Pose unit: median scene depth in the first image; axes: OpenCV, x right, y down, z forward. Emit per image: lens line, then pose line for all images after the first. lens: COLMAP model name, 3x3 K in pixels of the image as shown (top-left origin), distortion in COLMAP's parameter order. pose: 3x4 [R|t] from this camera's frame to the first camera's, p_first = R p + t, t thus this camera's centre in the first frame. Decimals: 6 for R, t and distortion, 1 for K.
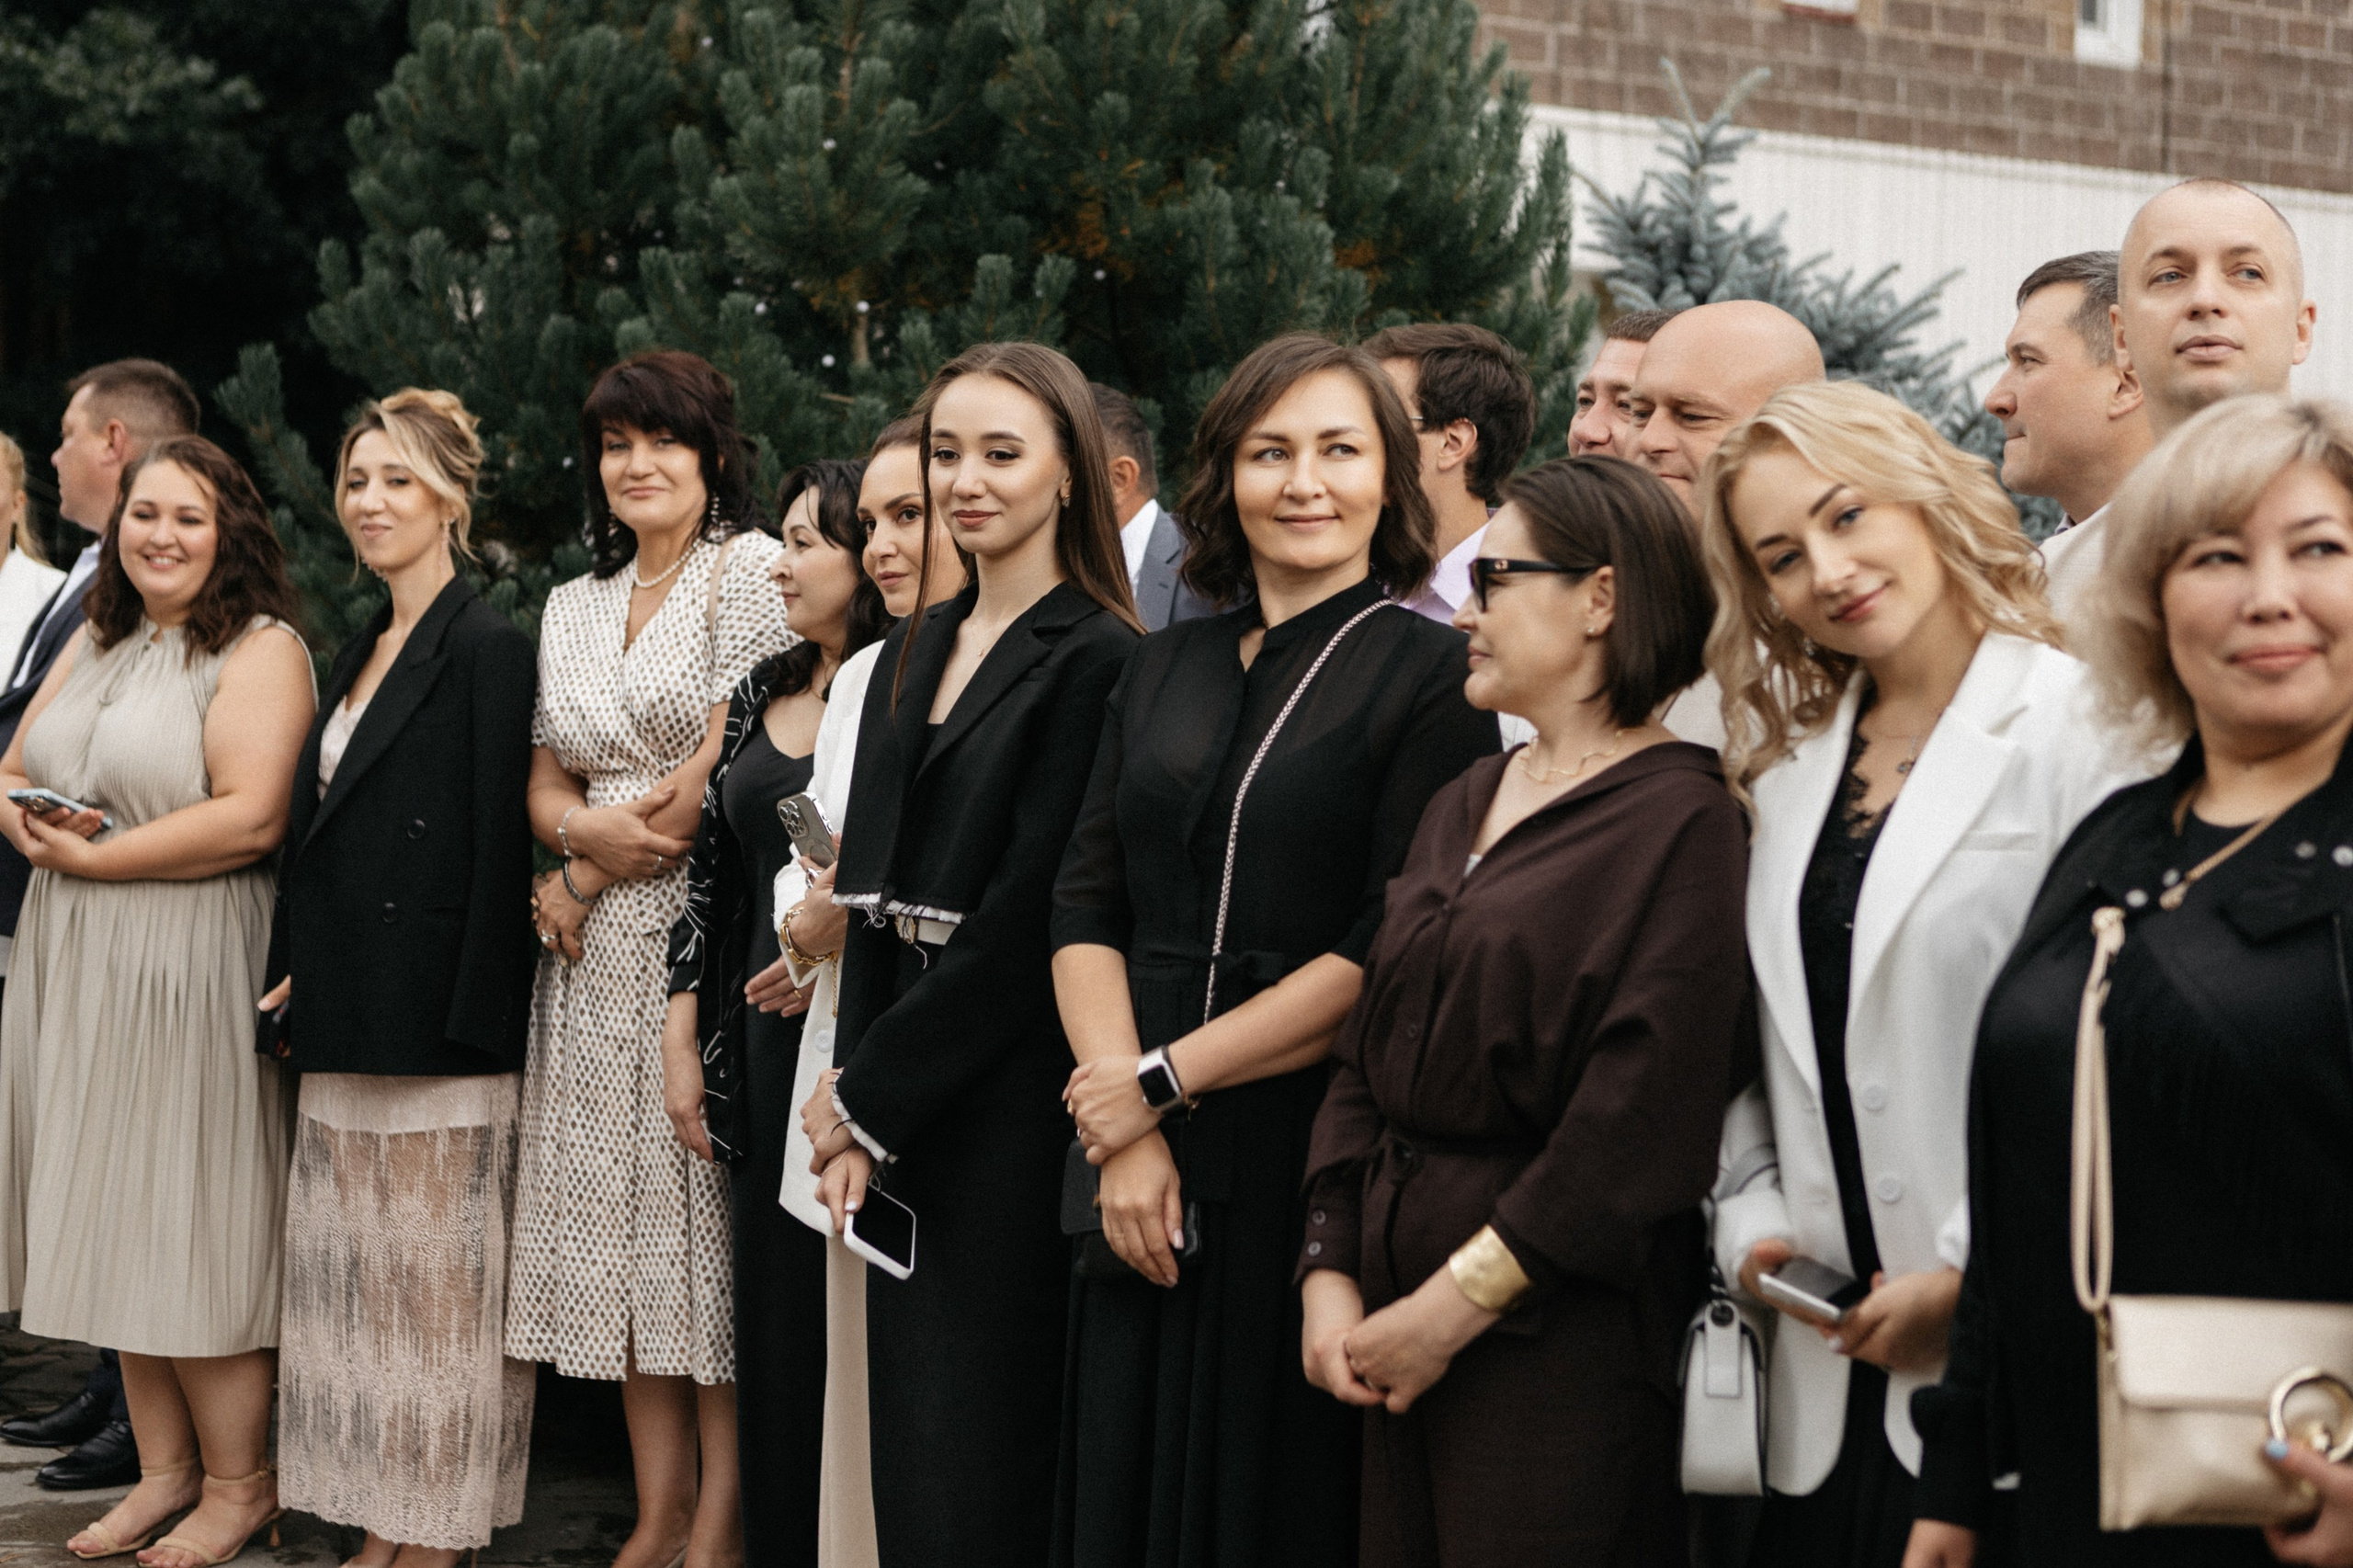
lens RADIAL K [[3687.2, 0, 1176.5], [0, 3687.2, 784.0], [0, 0, 1]] dist [-0.010412, 0.099062]
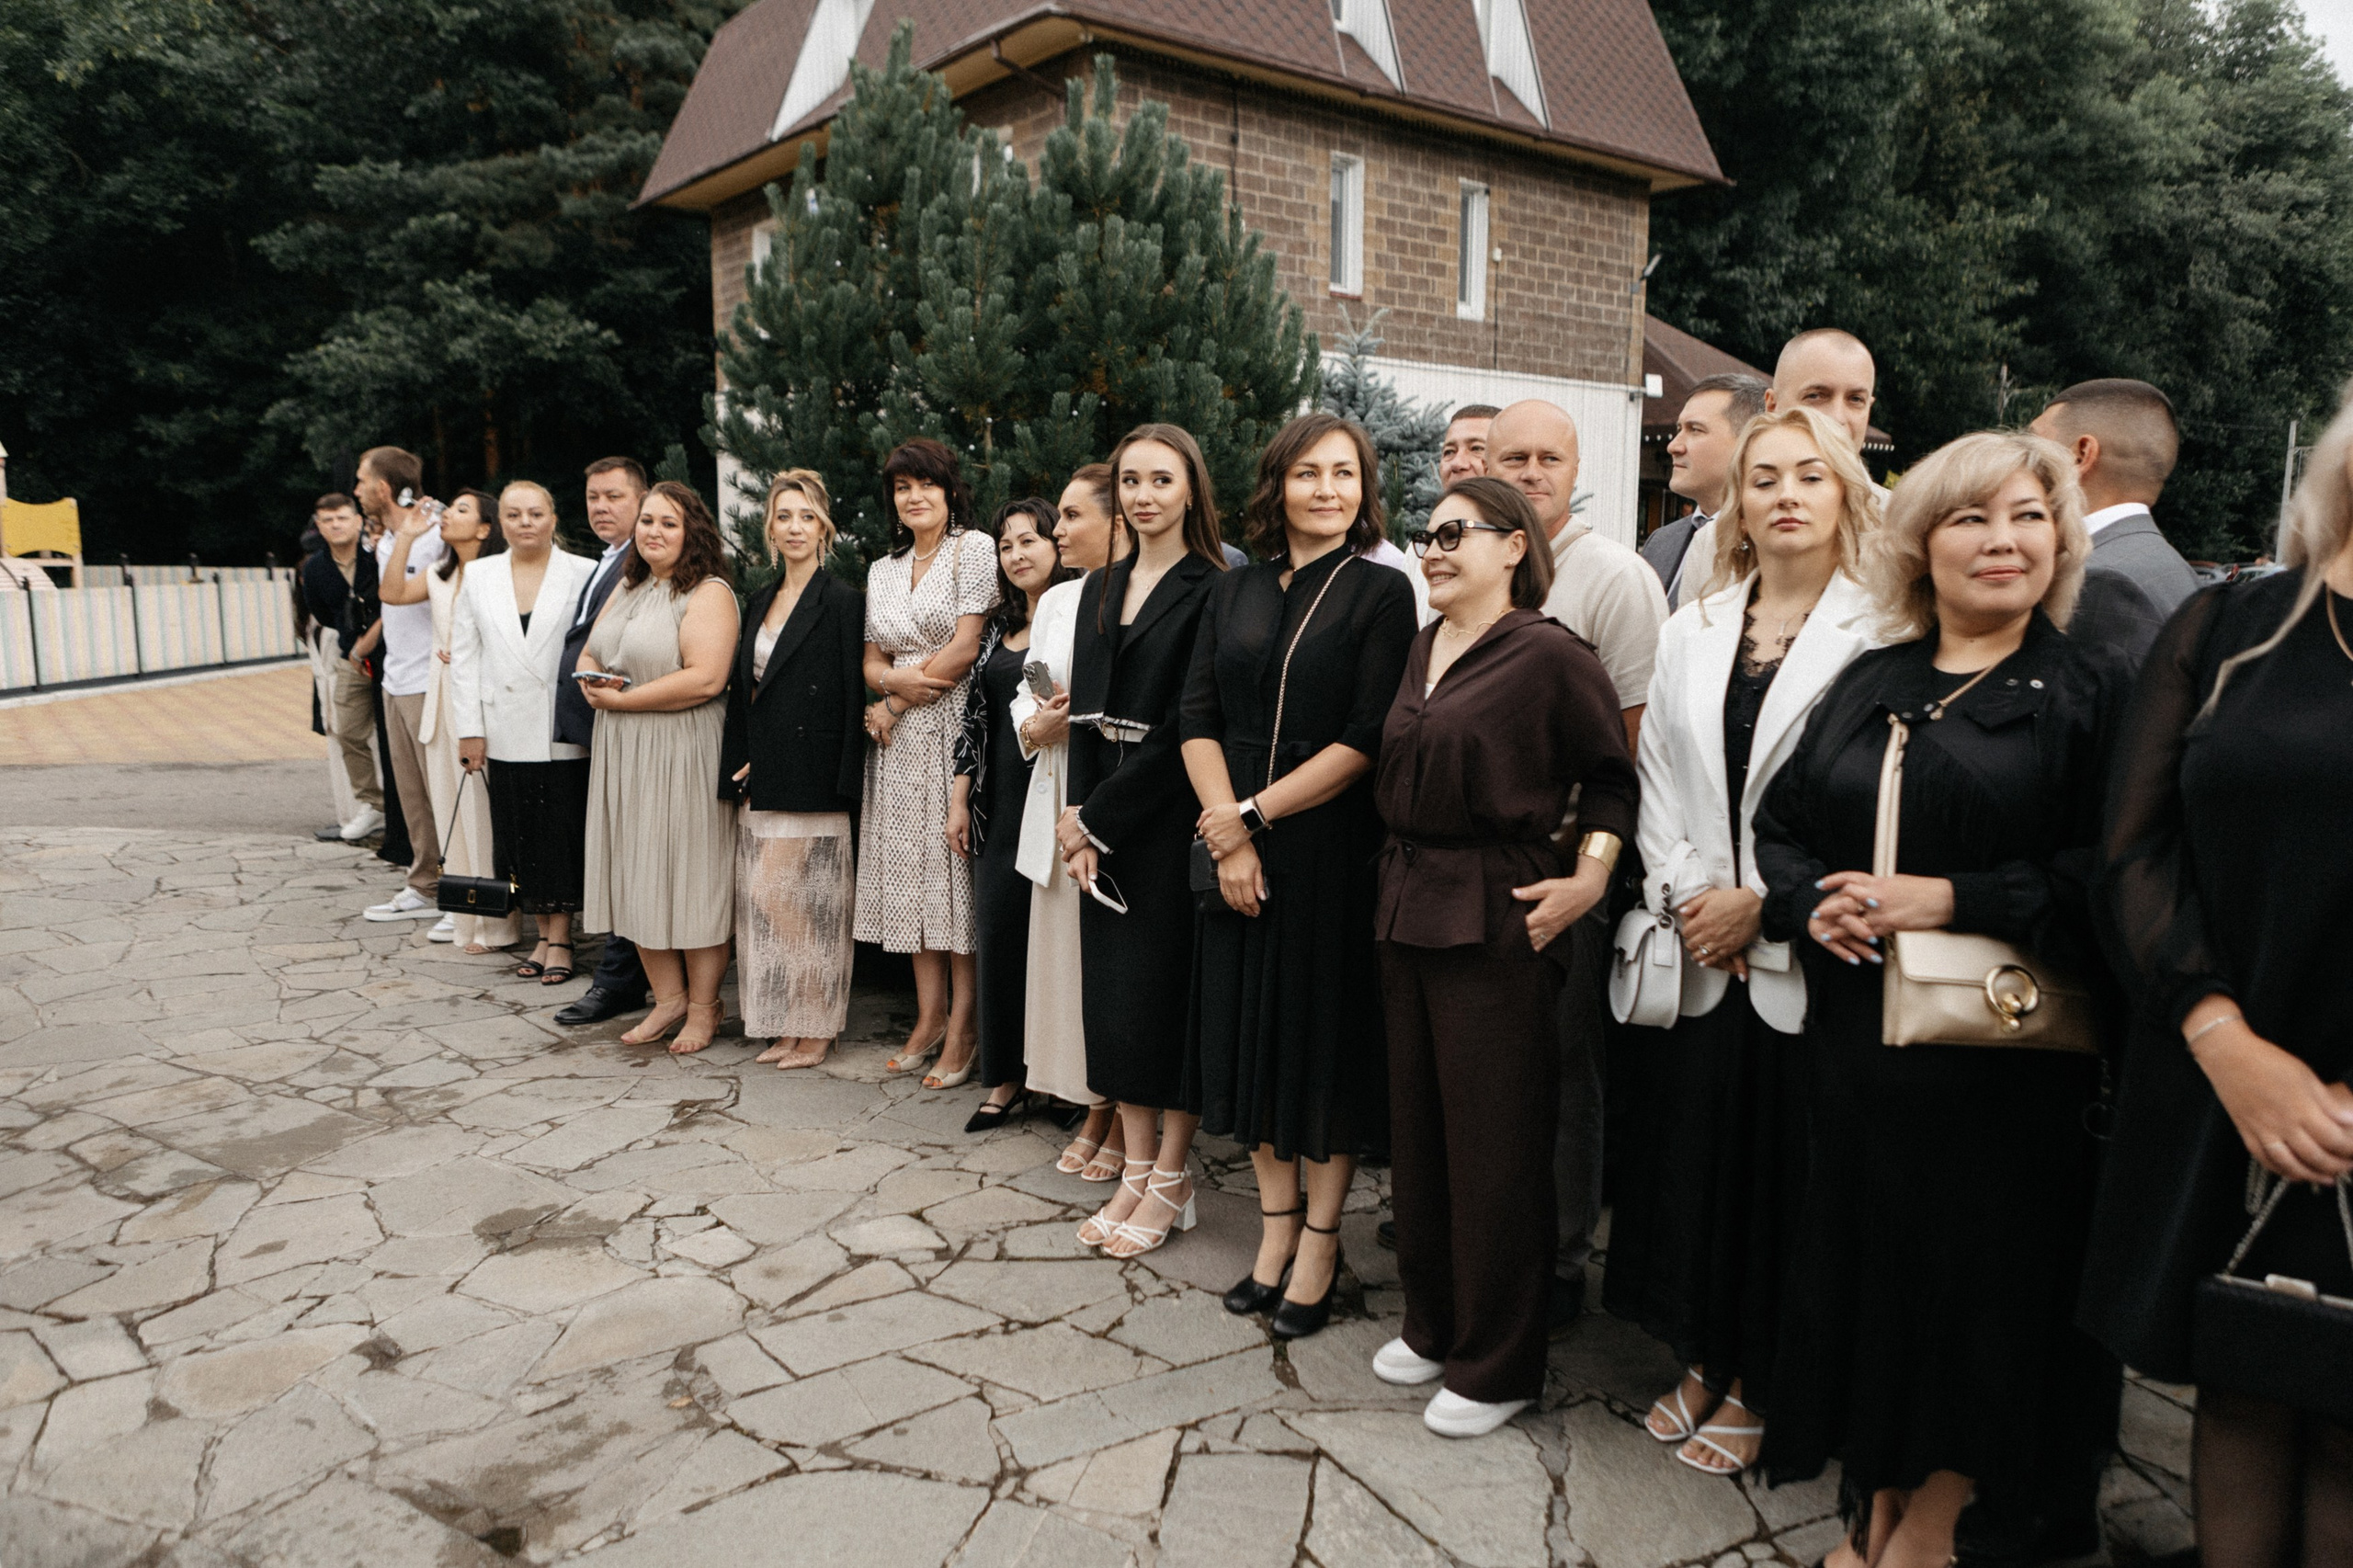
lens RADIAL K [[1596.1, 0, 1176.5], [0, 1596.1, 784.0], [0, 0, 1]] dist [0.004968, -0.000931]
pose [[0.995752, -0.027389, 0.087907, -0.077321], [0.019808, 0.996099, 0.085987, -0.003240], [-0.089919, -0.083881, 0.992410, 0.114947]]
